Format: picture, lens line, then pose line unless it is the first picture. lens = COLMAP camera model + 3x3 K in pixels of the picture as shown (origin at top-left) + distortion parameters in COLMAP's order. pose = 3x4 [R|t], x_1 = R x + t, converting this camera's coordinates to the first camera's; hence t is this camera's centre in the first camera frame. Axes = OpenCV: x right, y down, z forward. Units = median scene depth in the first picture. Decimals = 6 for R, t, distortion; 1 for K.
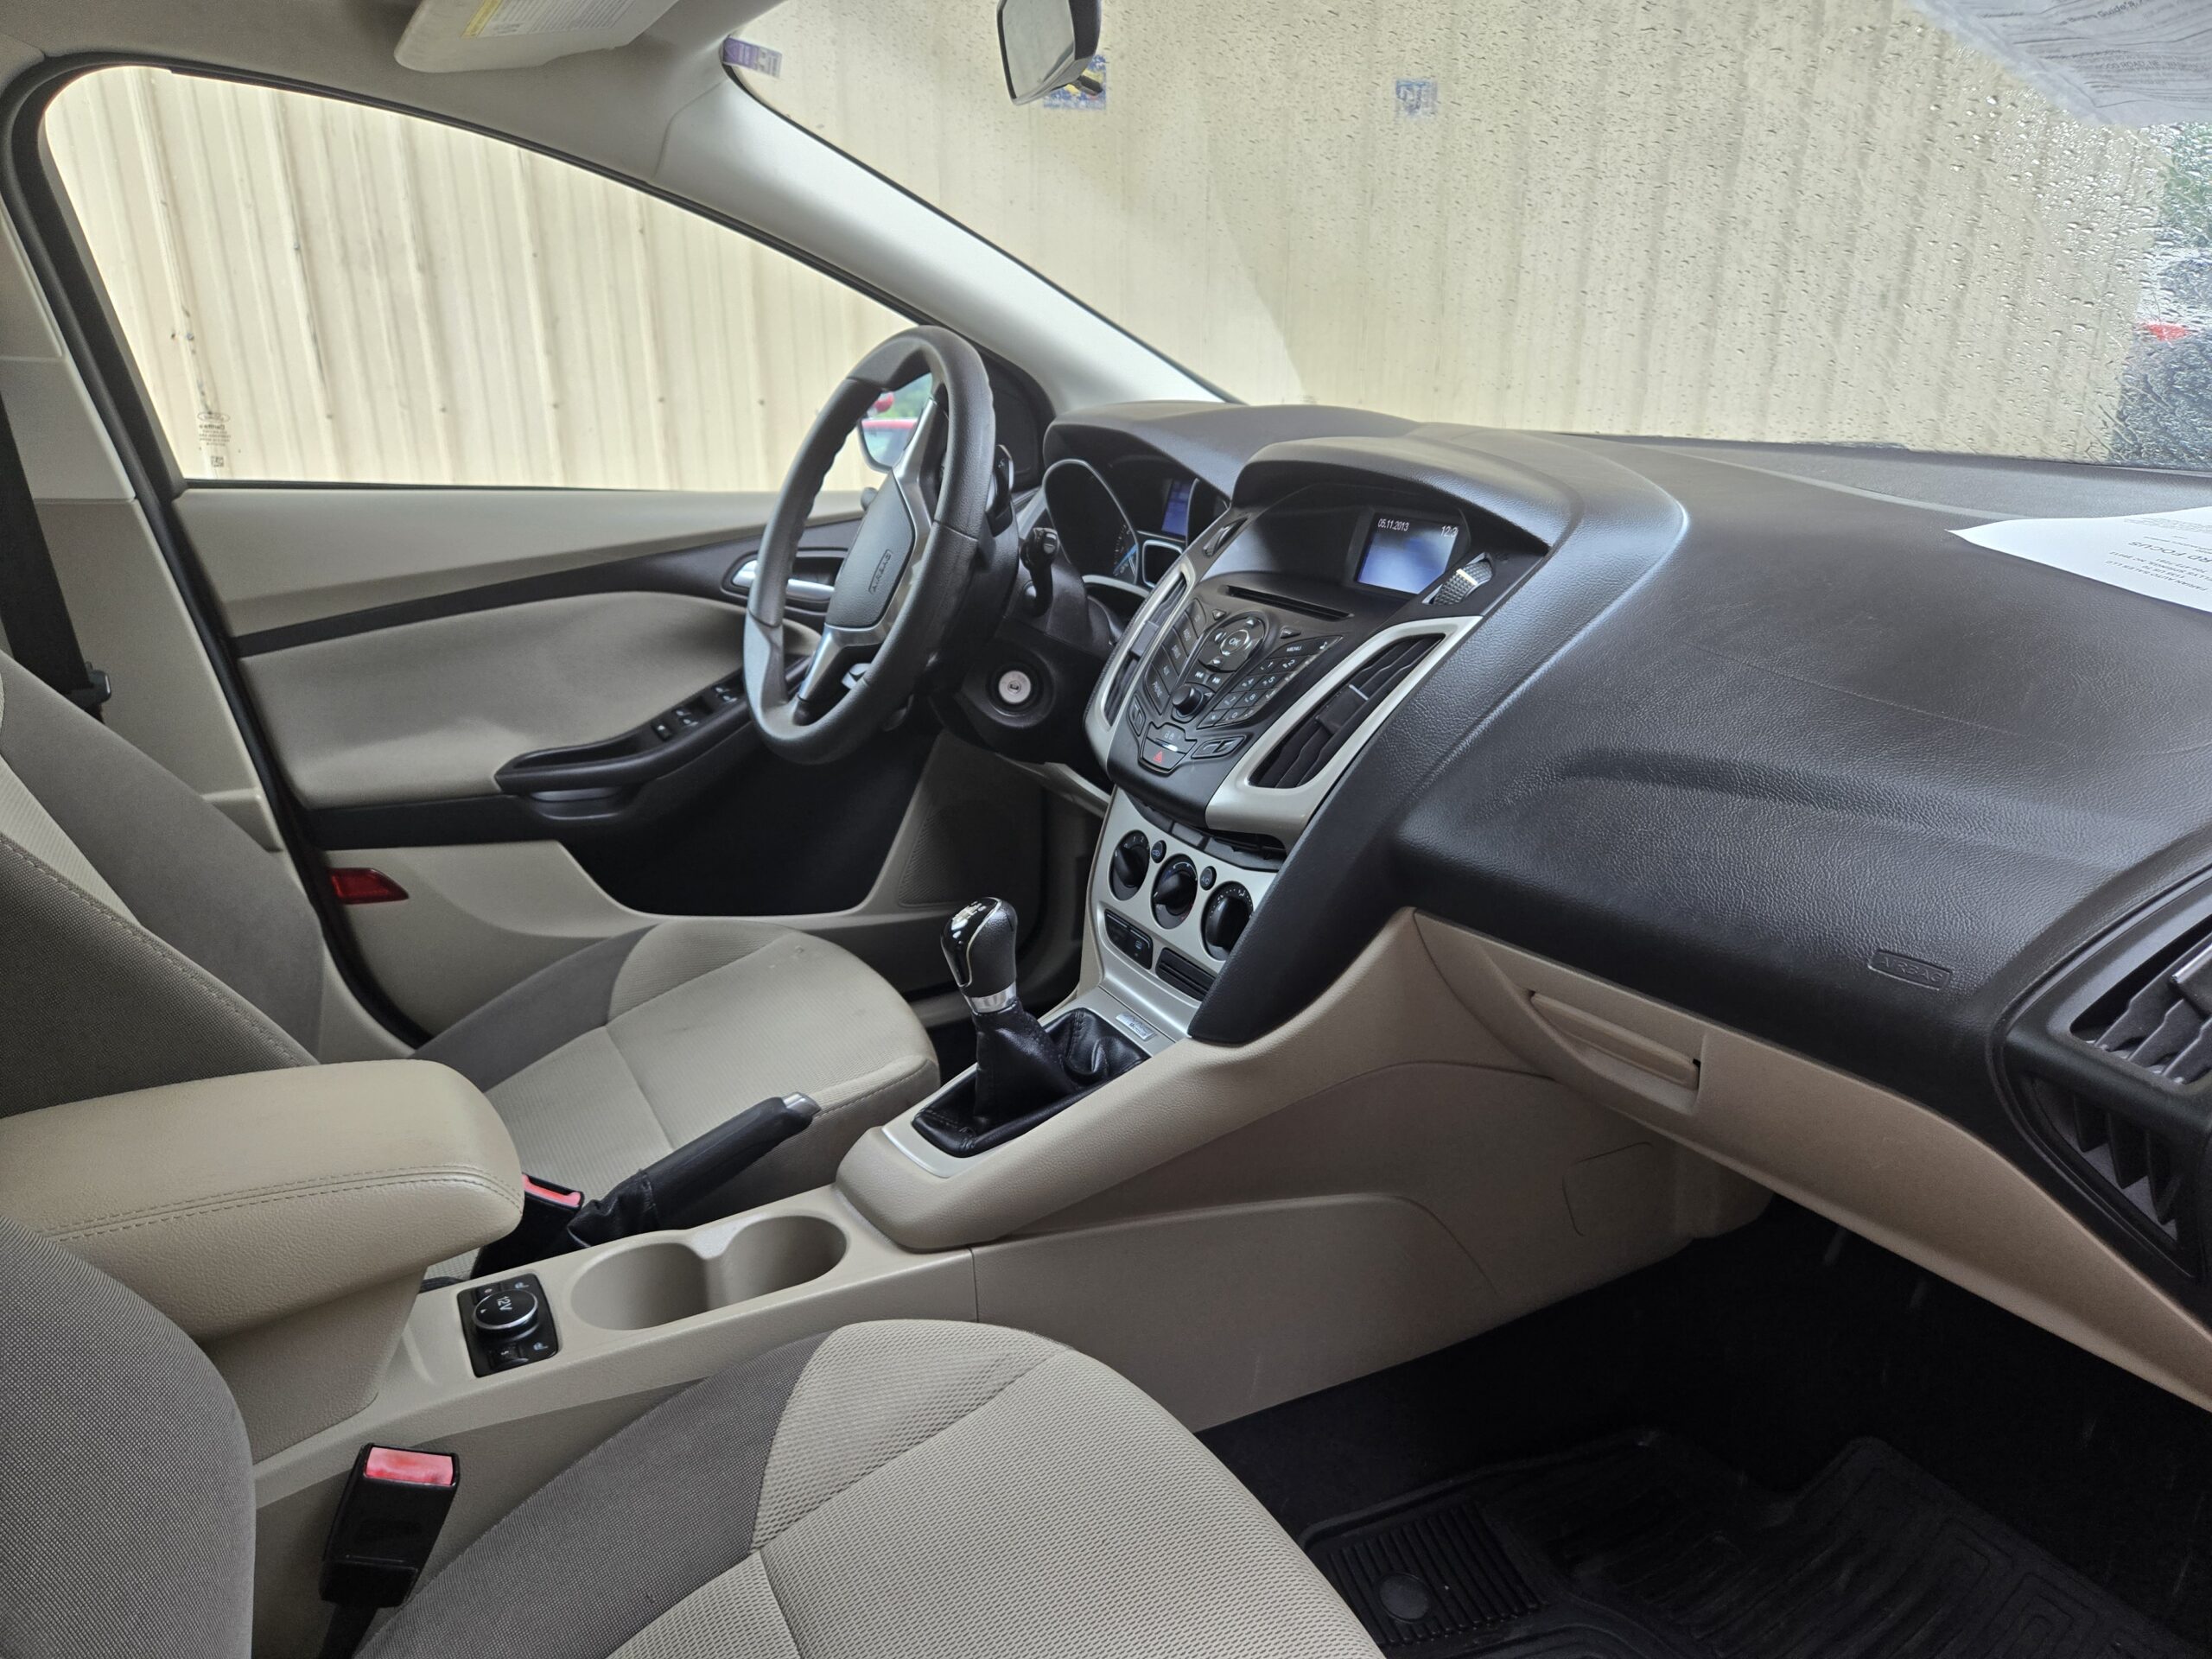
lens RADIAL K [[1473.9, 0, 1102.3], [0, 1473.9, 860.0], [0, 0, 1]] dist [0.071684, -0.067777]
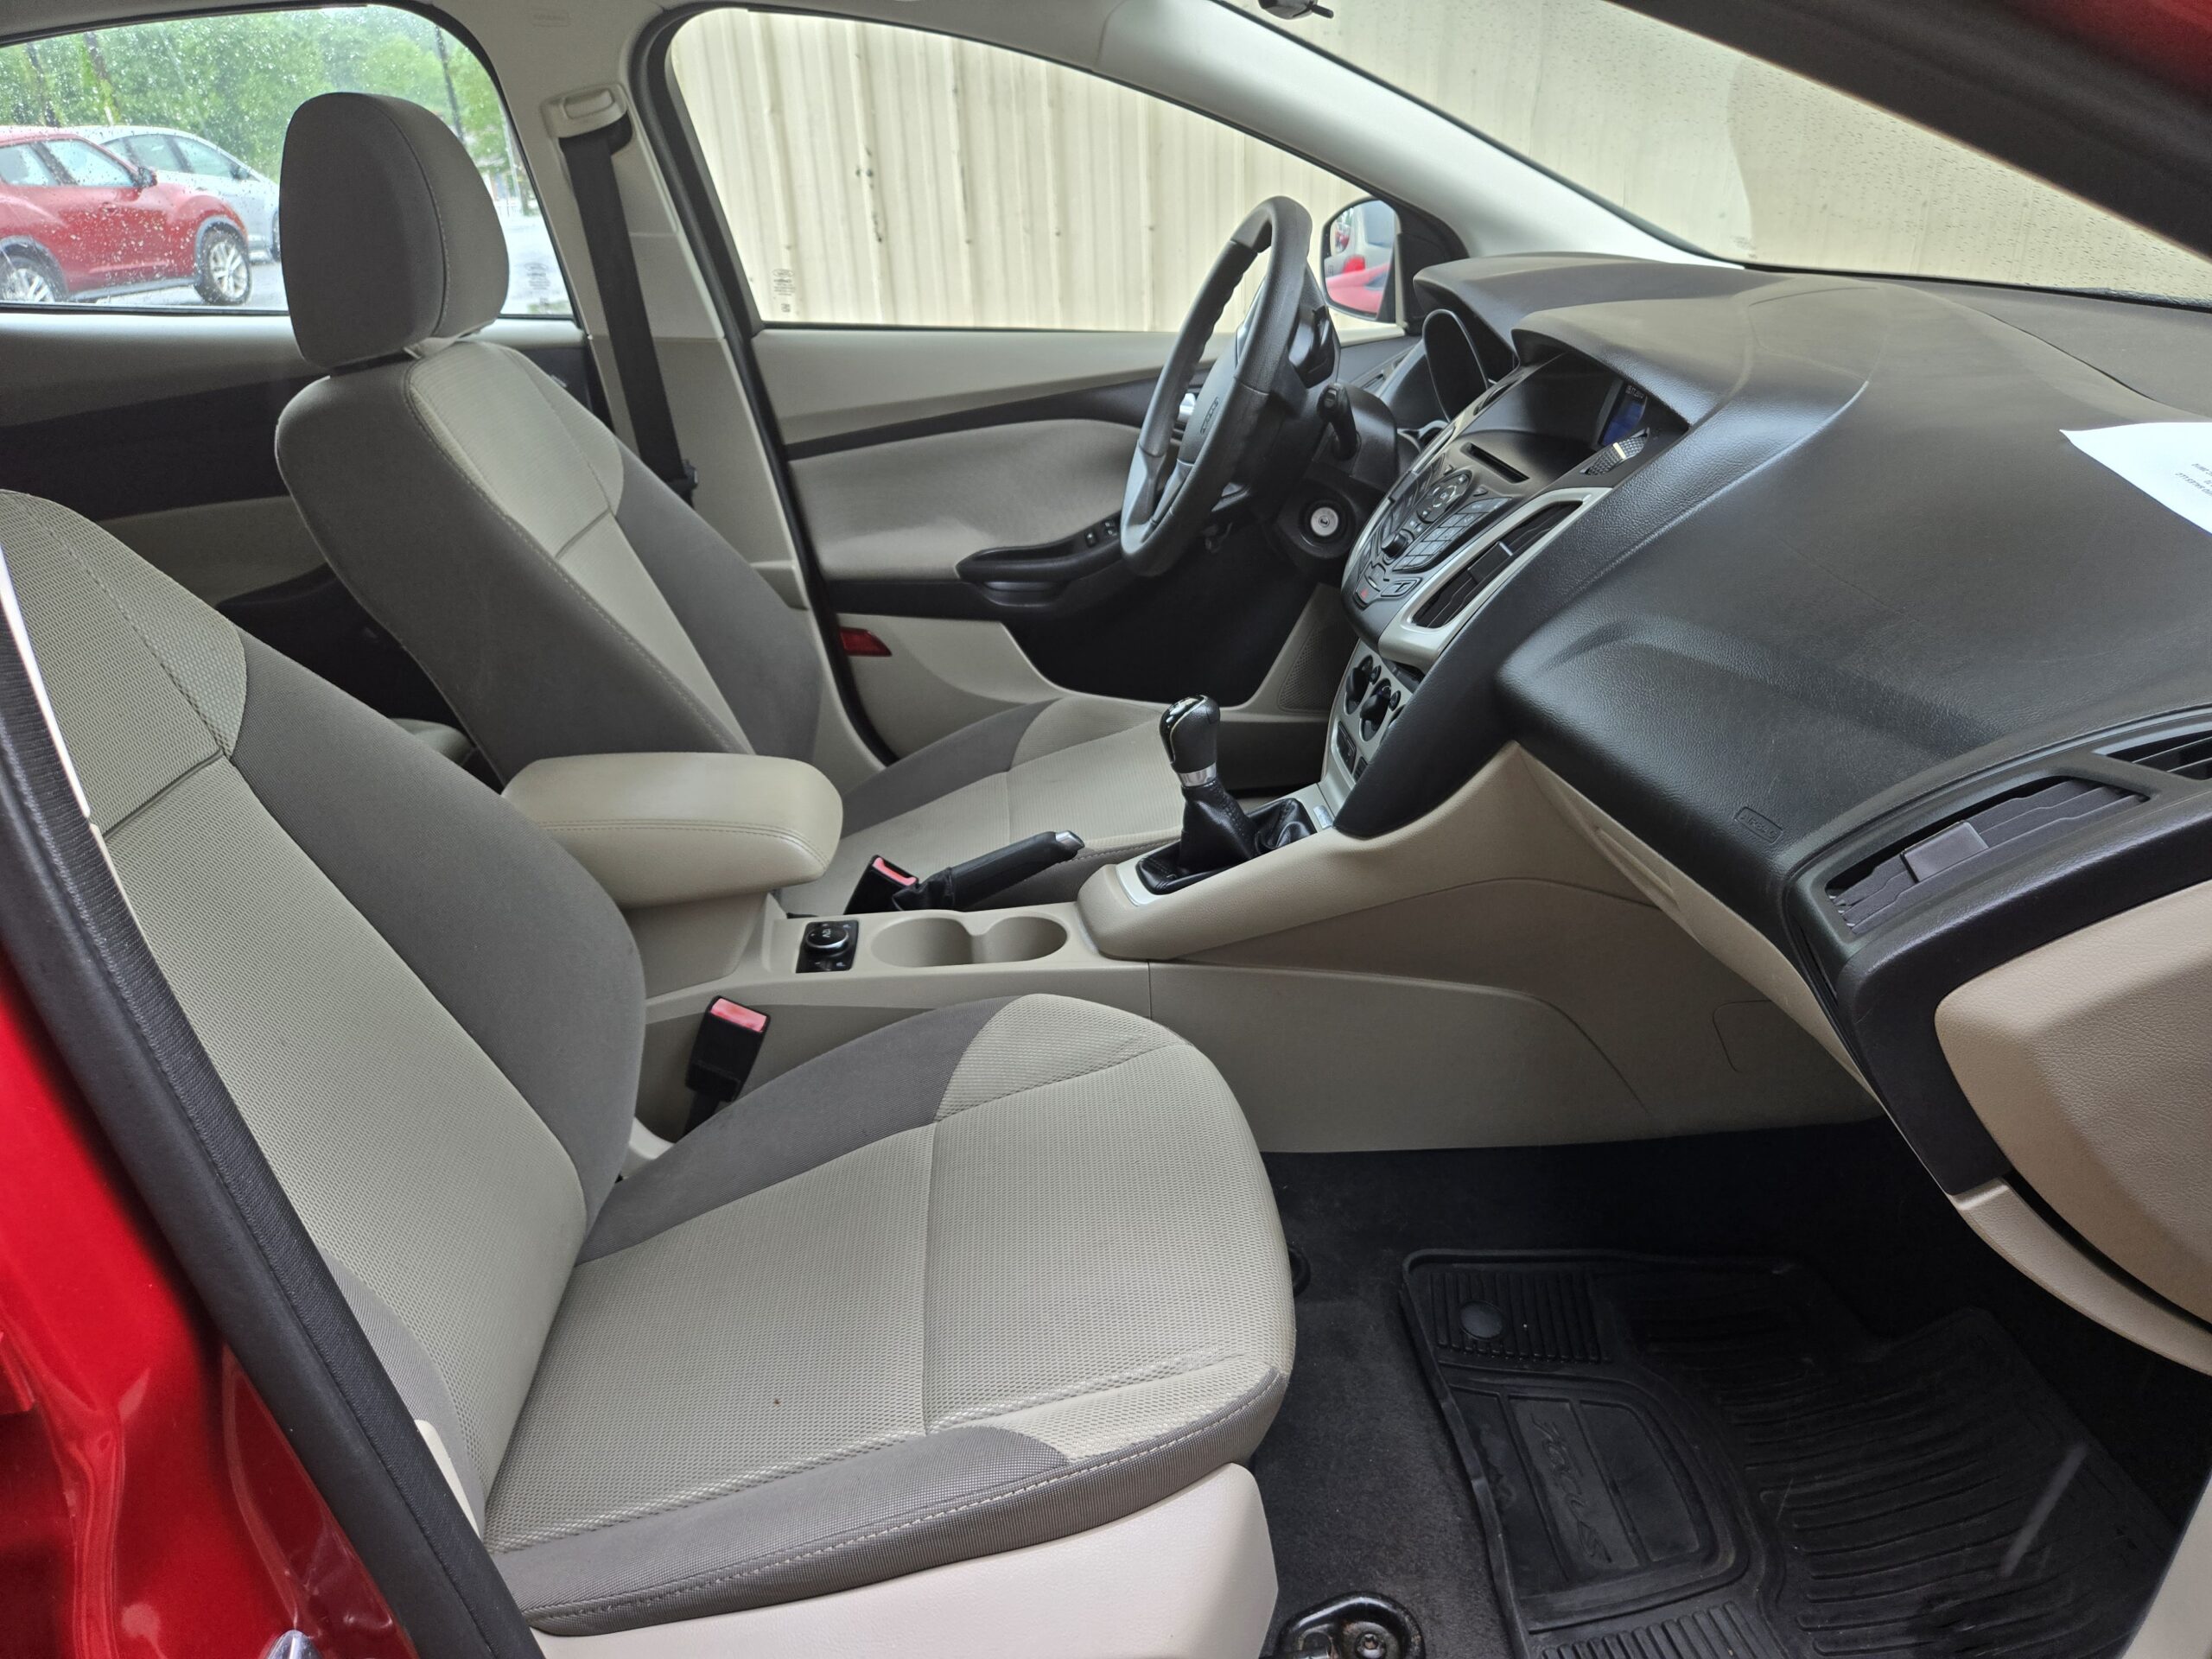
lens RADIAL K [[1470.5, 0, 1125.2], [0, 1470.5, 833.6], [0, 0, 1]] dist [0.074273, -0.072850]
pose [[0.915201, 0.146893, -0.375272, 0.279417], [-0.105793, 0.986117, 0.127991, -0.009089], [0.388863, -0.077436, 0.918035, -0.141099]]
